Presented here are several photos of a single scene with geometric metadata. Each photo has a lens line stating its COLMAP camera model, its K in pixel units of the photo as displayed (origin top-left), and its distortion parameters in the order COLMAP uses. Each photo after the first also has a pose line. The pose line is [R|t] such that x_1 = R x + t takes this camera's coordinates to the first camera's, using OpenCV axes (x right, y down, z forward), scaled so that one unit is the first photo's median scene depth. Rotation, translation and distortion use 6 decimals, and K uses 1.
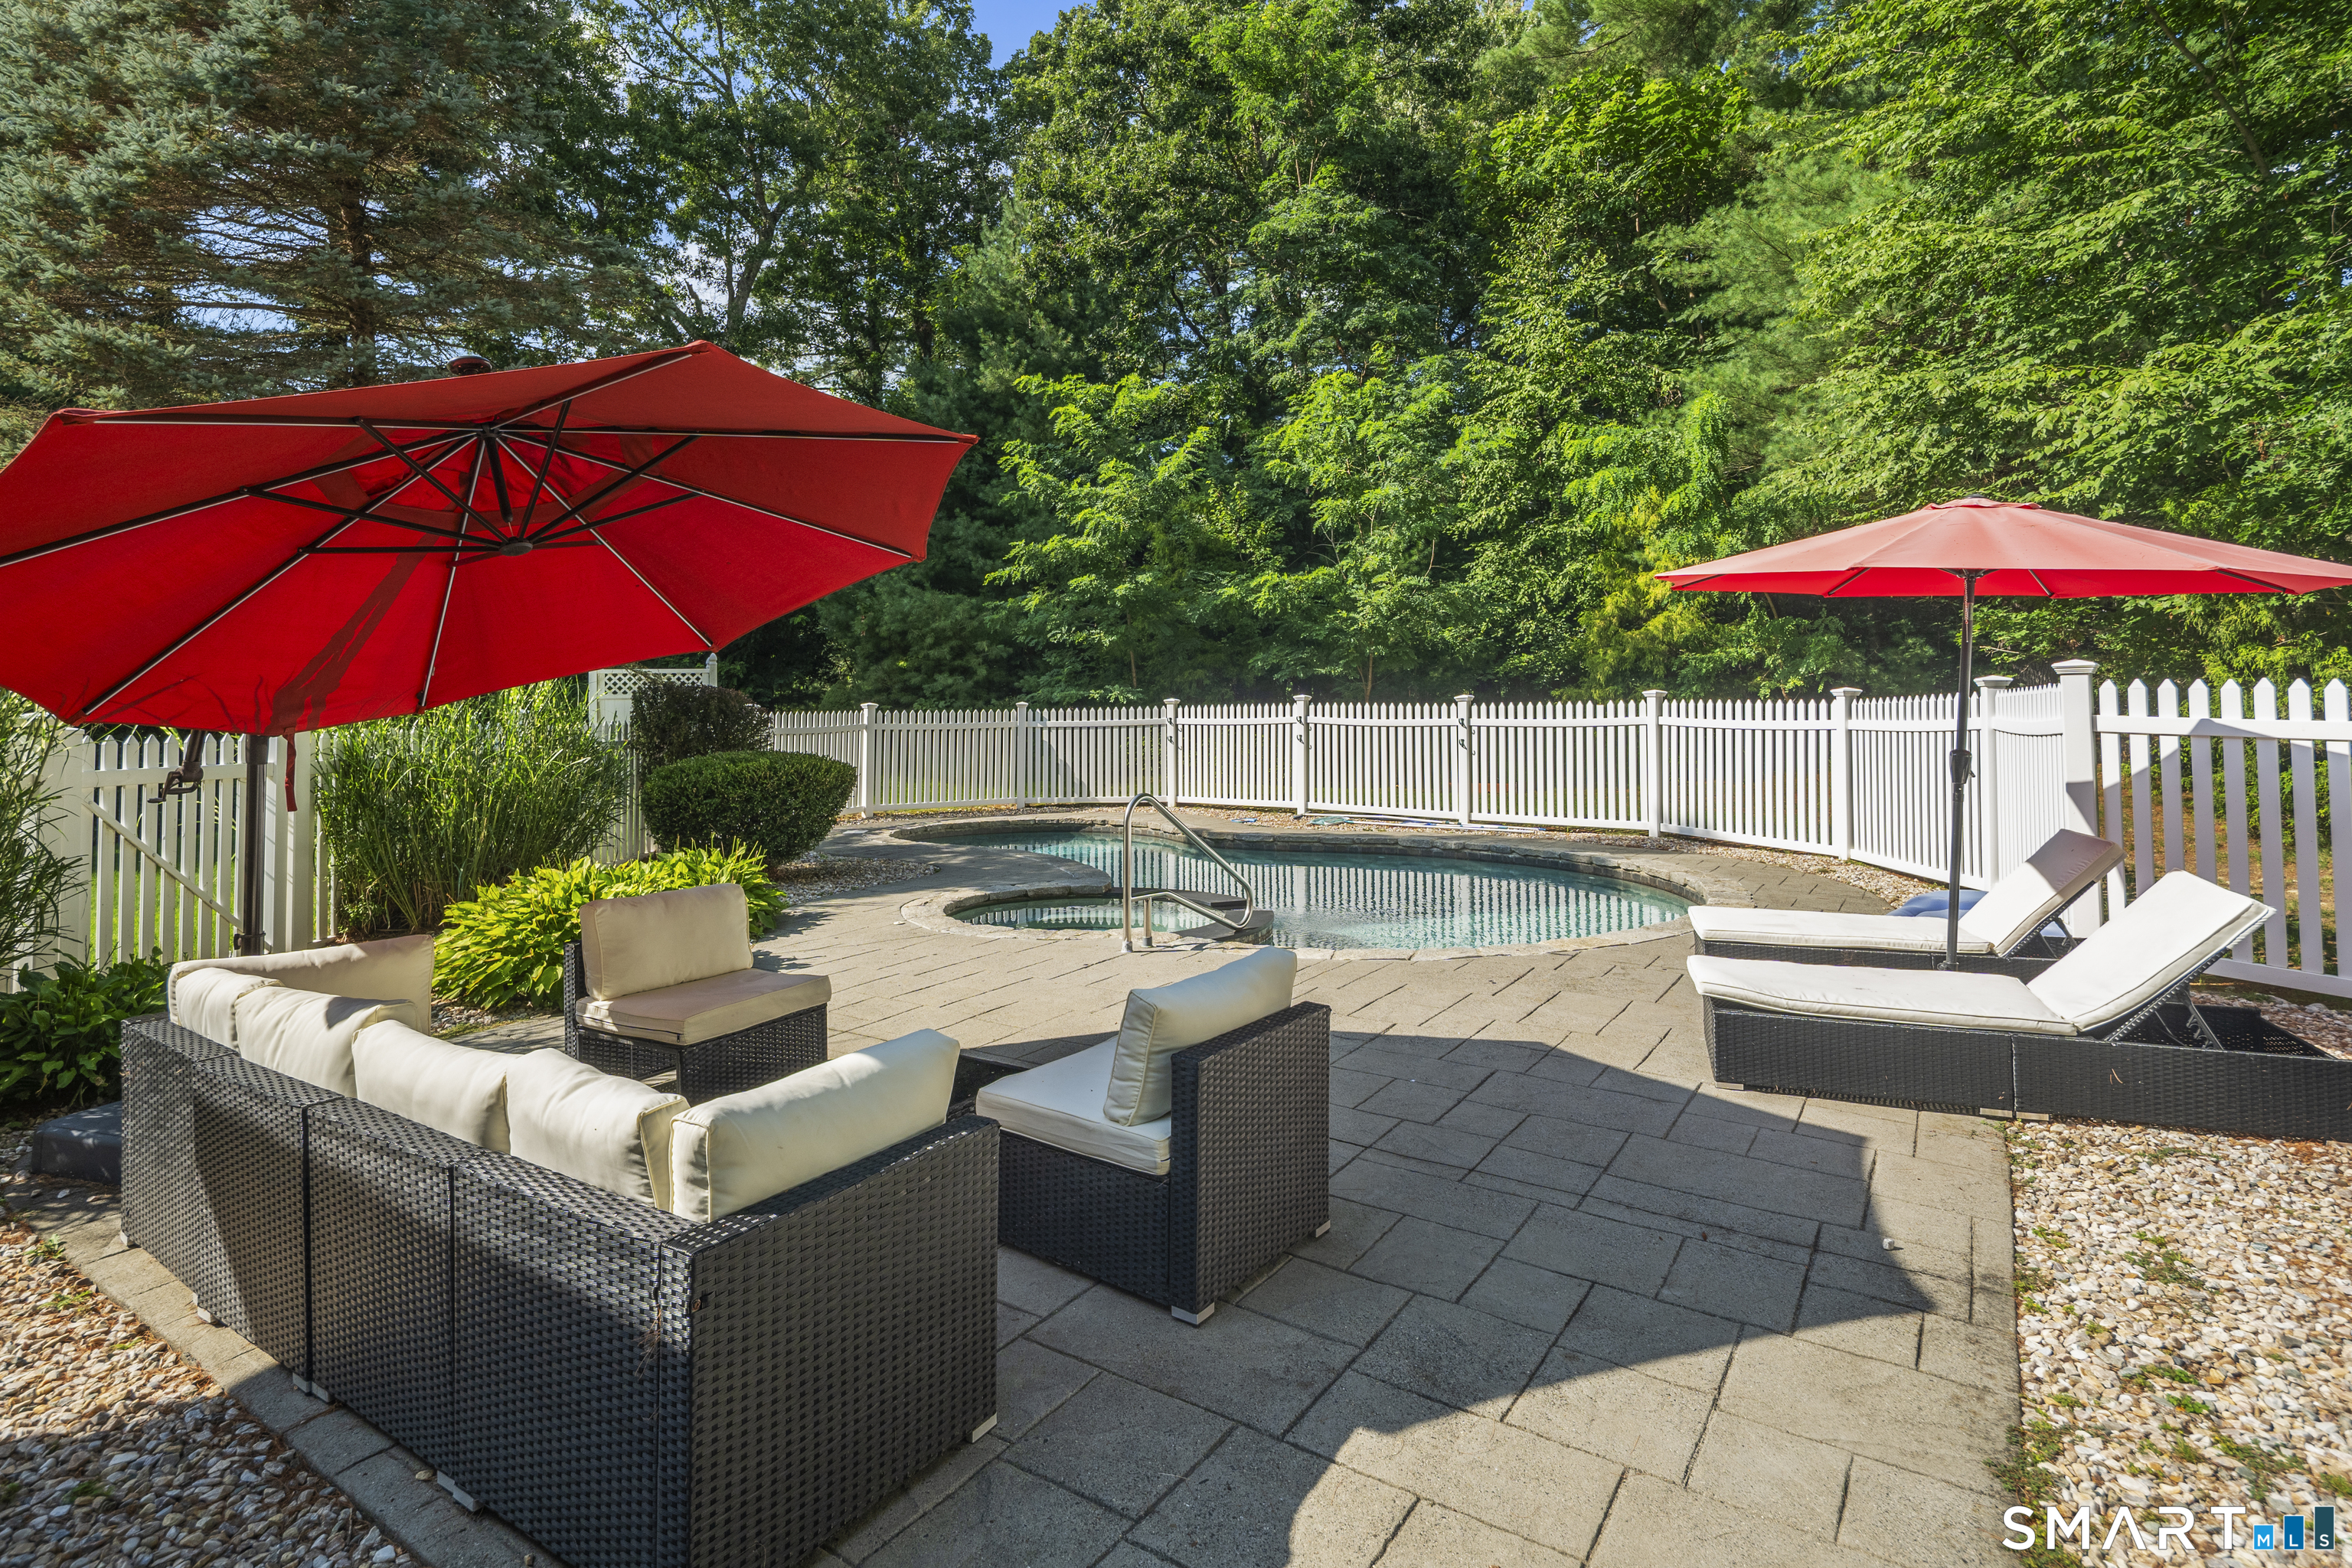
lens RADIAL K [[1154.8, 0, 1176.2], [0, 1154.8, 700.1], [0, 0, 1]] dist [0.004208, -0.002827]
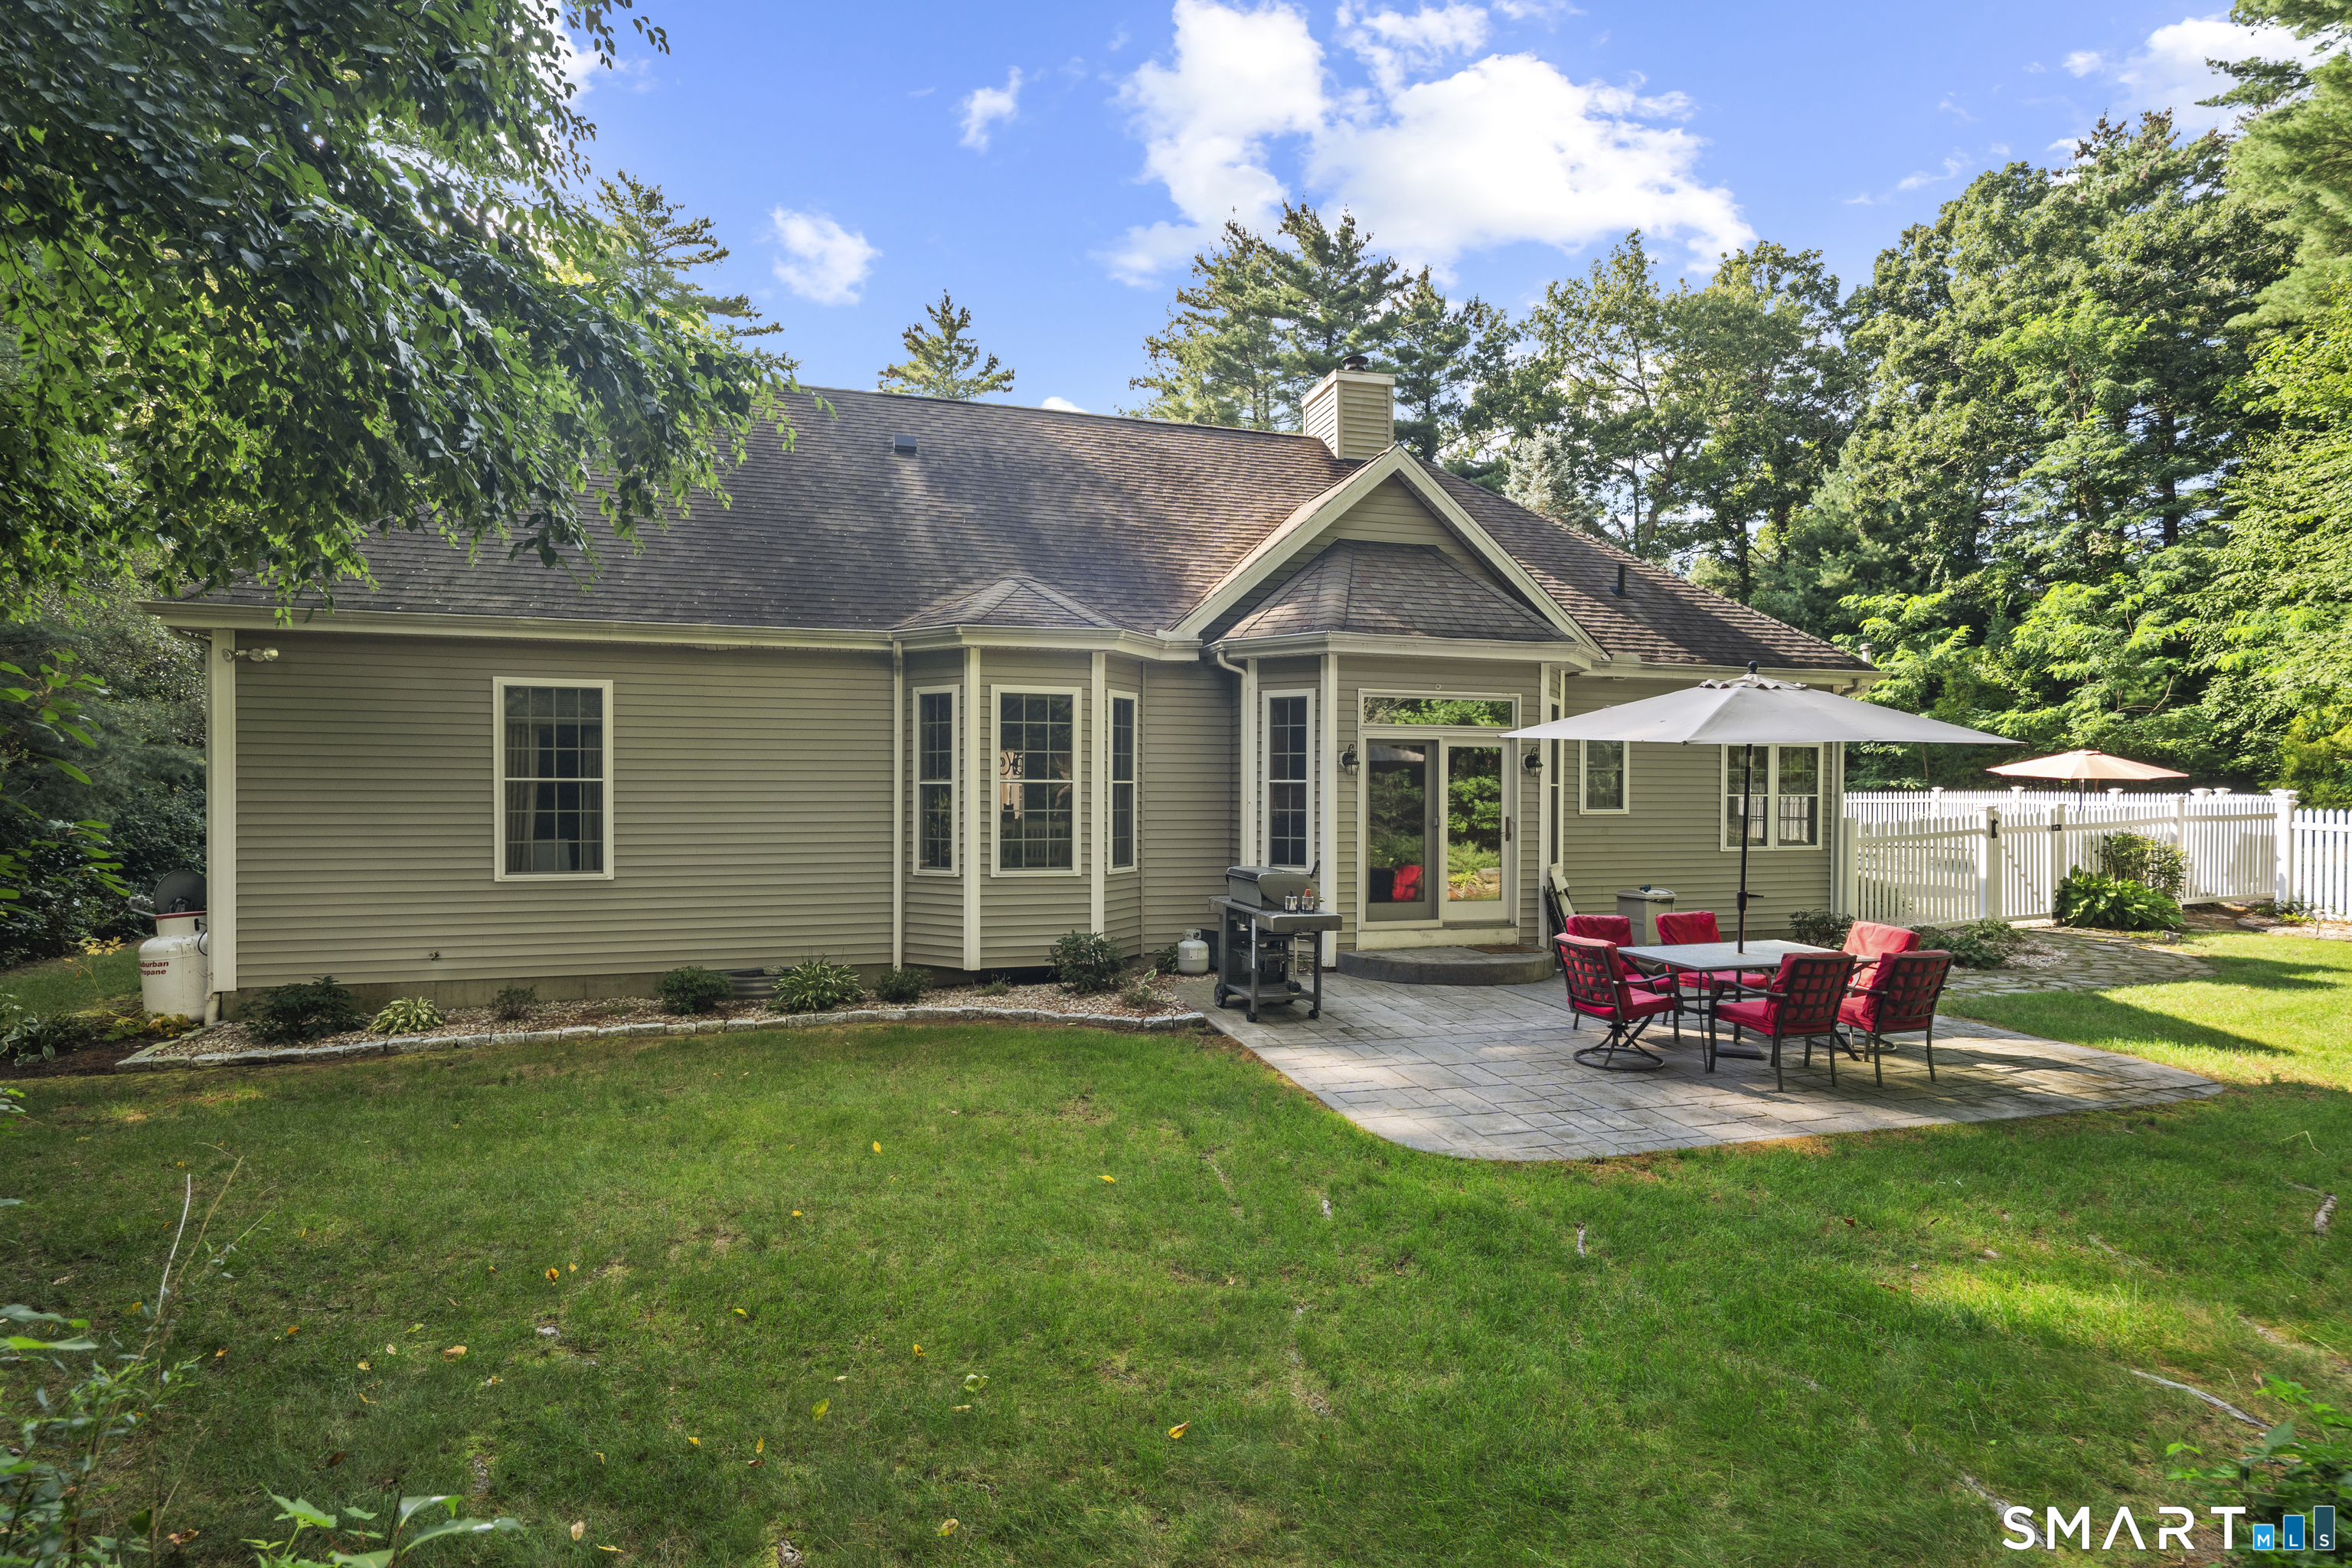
lens RADIAL K [[1154.8, 0, 1169.2], [0, 1154.8, 789.9], [0, 0, 1]] dist [0.004208, -0.002827]
pose [[0.762926, 0.006665, -0.646452, 0.204704], [0.006030, 0.999830, 0.017426, -0.030165], [0.646458, -0.017193, 0.762756, -0.920111]]
